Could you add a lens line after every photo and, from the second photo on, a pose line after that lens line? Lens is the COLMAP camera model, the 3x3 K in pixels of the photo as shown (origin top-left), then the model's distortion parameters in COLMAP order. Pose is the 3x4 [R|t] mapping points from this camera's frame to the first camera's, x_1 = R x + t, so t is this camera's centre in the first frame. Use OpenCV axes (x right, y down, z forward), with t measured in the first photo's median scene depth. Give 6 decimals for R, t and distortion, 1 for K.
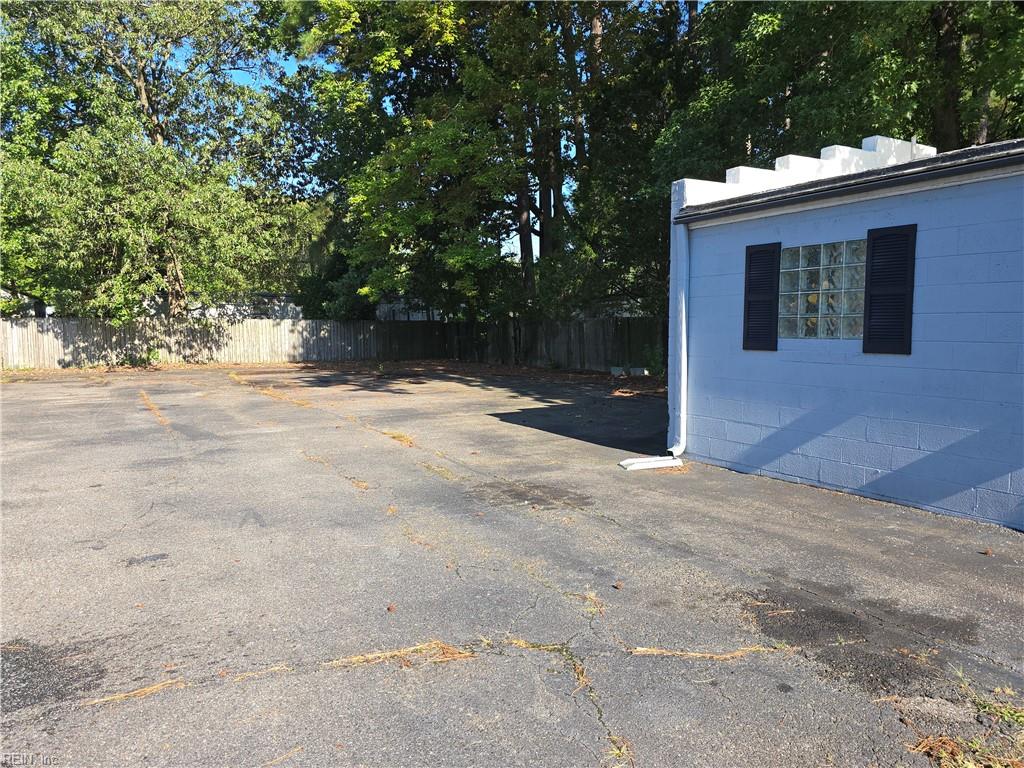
lens RADIAL K [[682.5, 0, 508.9], [0, 682.5, 372.5], [0, 0, 1]] dist [0.053665, -0.039158]
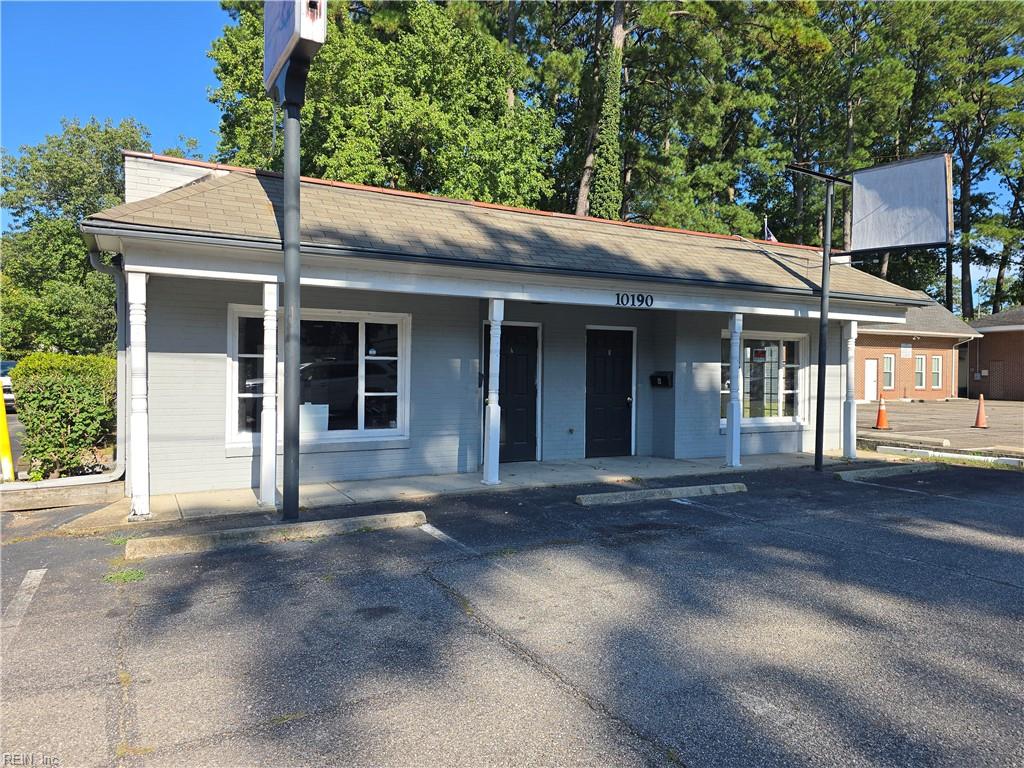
lens RADIAL K [[682.5, 0, 508.9], [0, 682.5, 372.5], [0, 0, 1]] dist [0.053665, -0.039158]
pose [[0.999243, 0.007954, -0.038077, 0.633886], [-0.010788, 0.997138, -0.074824, 0.084636], [0.037373, 0.075178, 0.996470, -0.910671]]
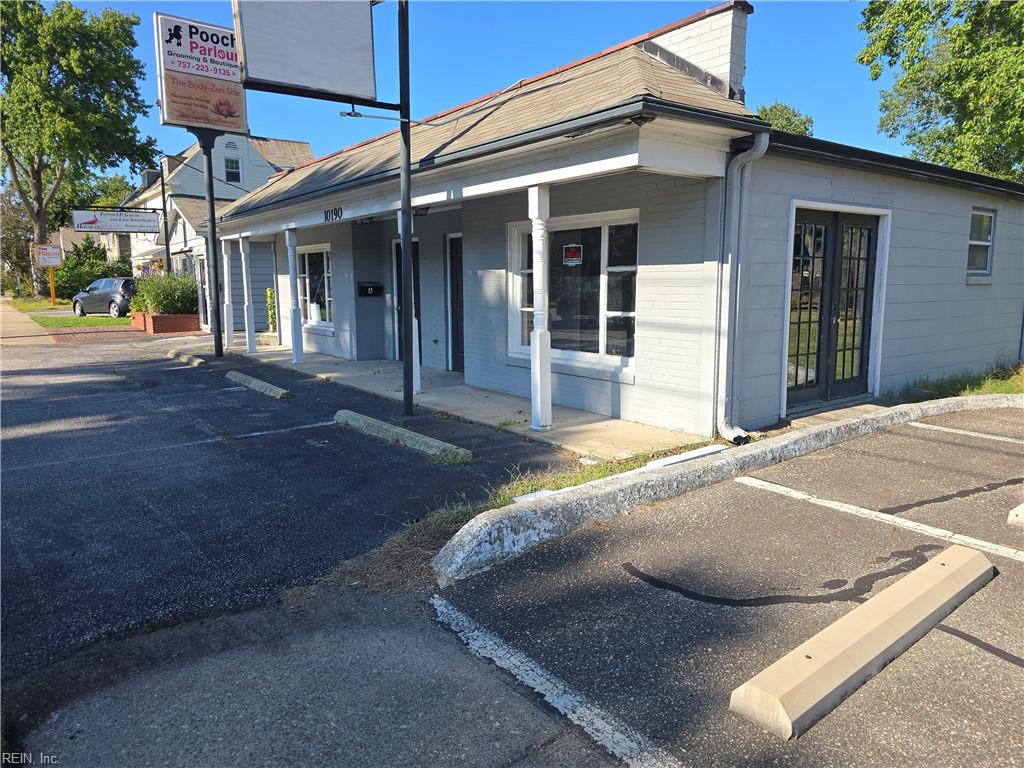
lens RADIAL K [[682.5, 0, 508.9], [0, 682.5, 372.5], [0, 0, 1]] dist [0.053665, -0.039158]
pose [[0.105864, 0.128345, -0.986063, 1.228406], [-0.075127, 0.989834, 0.120770, 0.043322], [0.991539, 0.061295, 0.114430, -0.367735]]
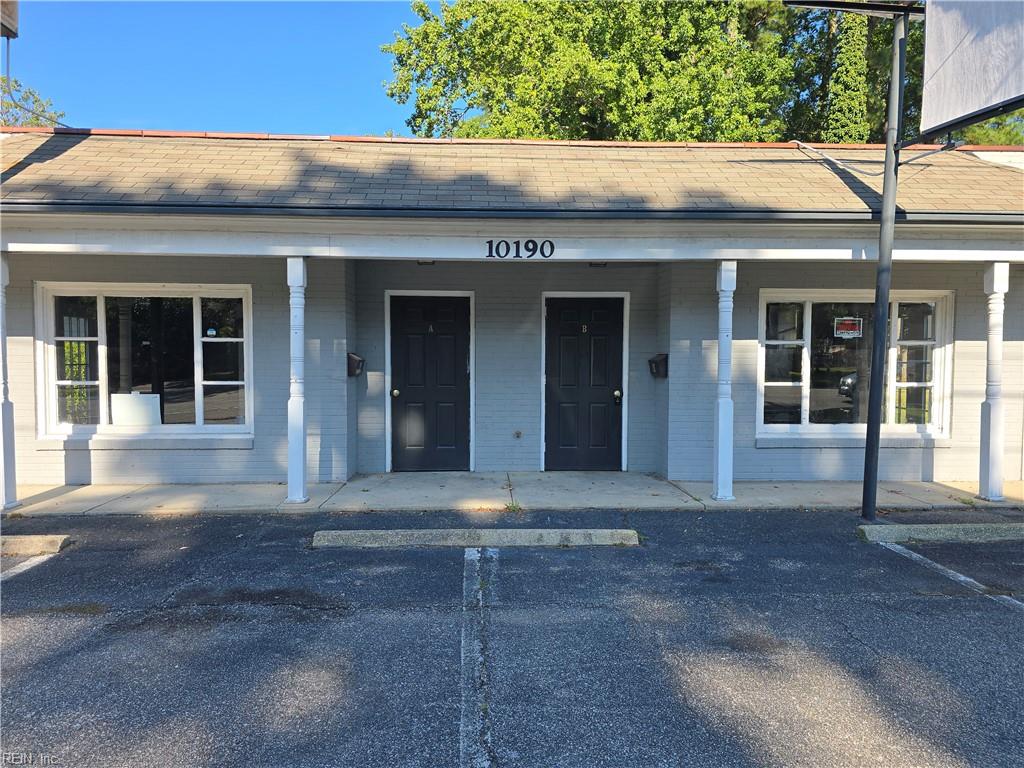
lens RADIAL K [[683.9, 0, 508.8], [0, 683.9, 387.6], [0, 0, 1]] dist [0.065902, -0.054557]
pose [[0.887112, 0.021002, -0.461076, 0.845721], [-0.036946, 0.998990, -0.025579, 0.072764], [0.460073, 0.039727, 0.886992, -0.730696]]
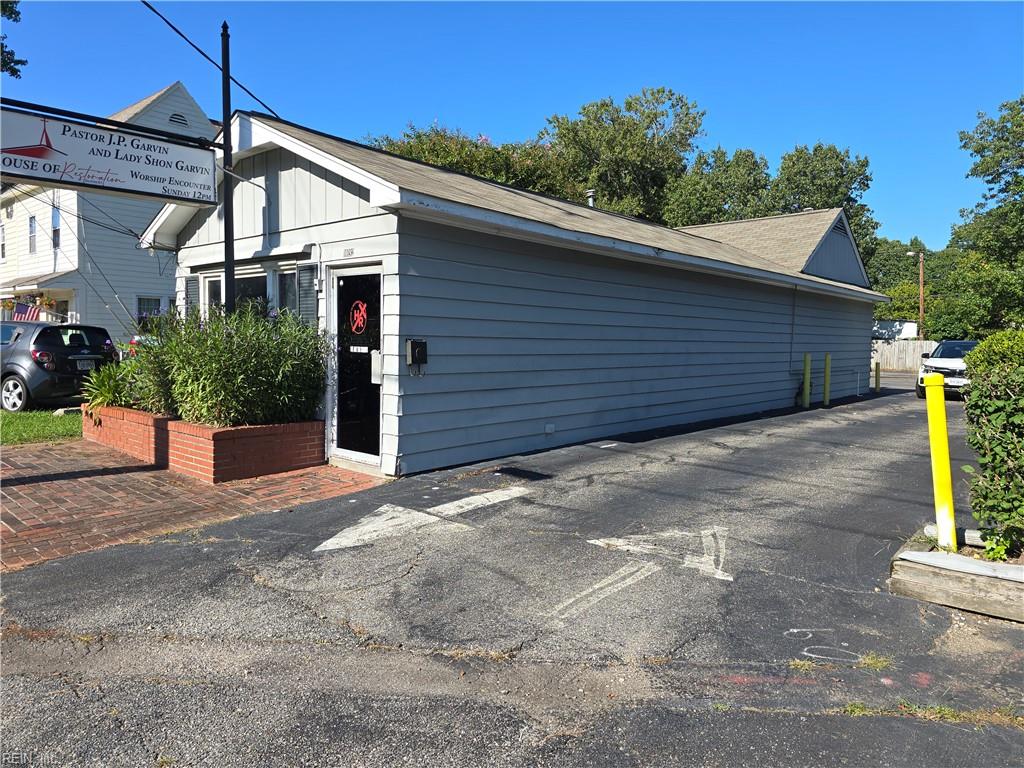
lens RADIAL K [[682.5, 0, 508.9], [0, 682.5, 372.5], [0, 0, 1]] dist [0.053665, -0.039158]
pose [[0.308776, 0.052182, -0.949702, 0.518857], [-0.090842, 0.995547, 0.025166, 0.071069], [0.946787, 0.078502, 0.312142, -0.755257]]
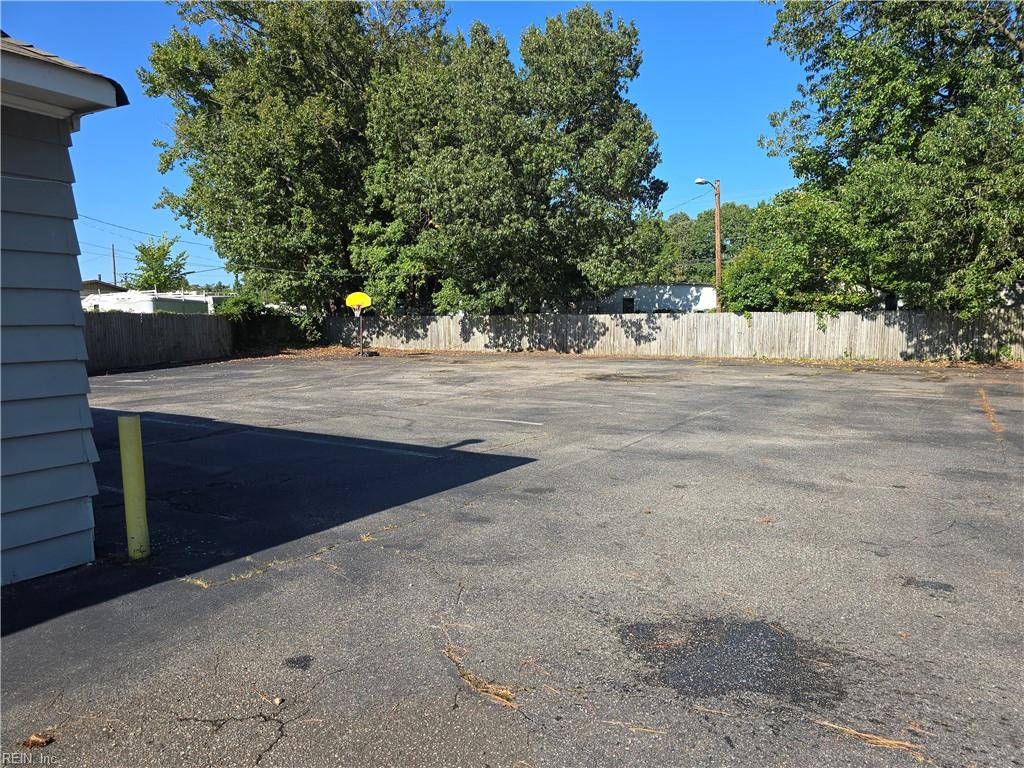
lens RADIAL K [[683.9, 0, 508.8], [0, 683.9, 387.6], [0, 0, 1]] dist [0.065902, -0.054557]
pose [[0.450755, 0.089967, -0.888102, 0.001150], [-0.060842, 0.995691, 0.069986, -0.002590], [0.890572, 0.022488, 0.454286, 0.025148]]
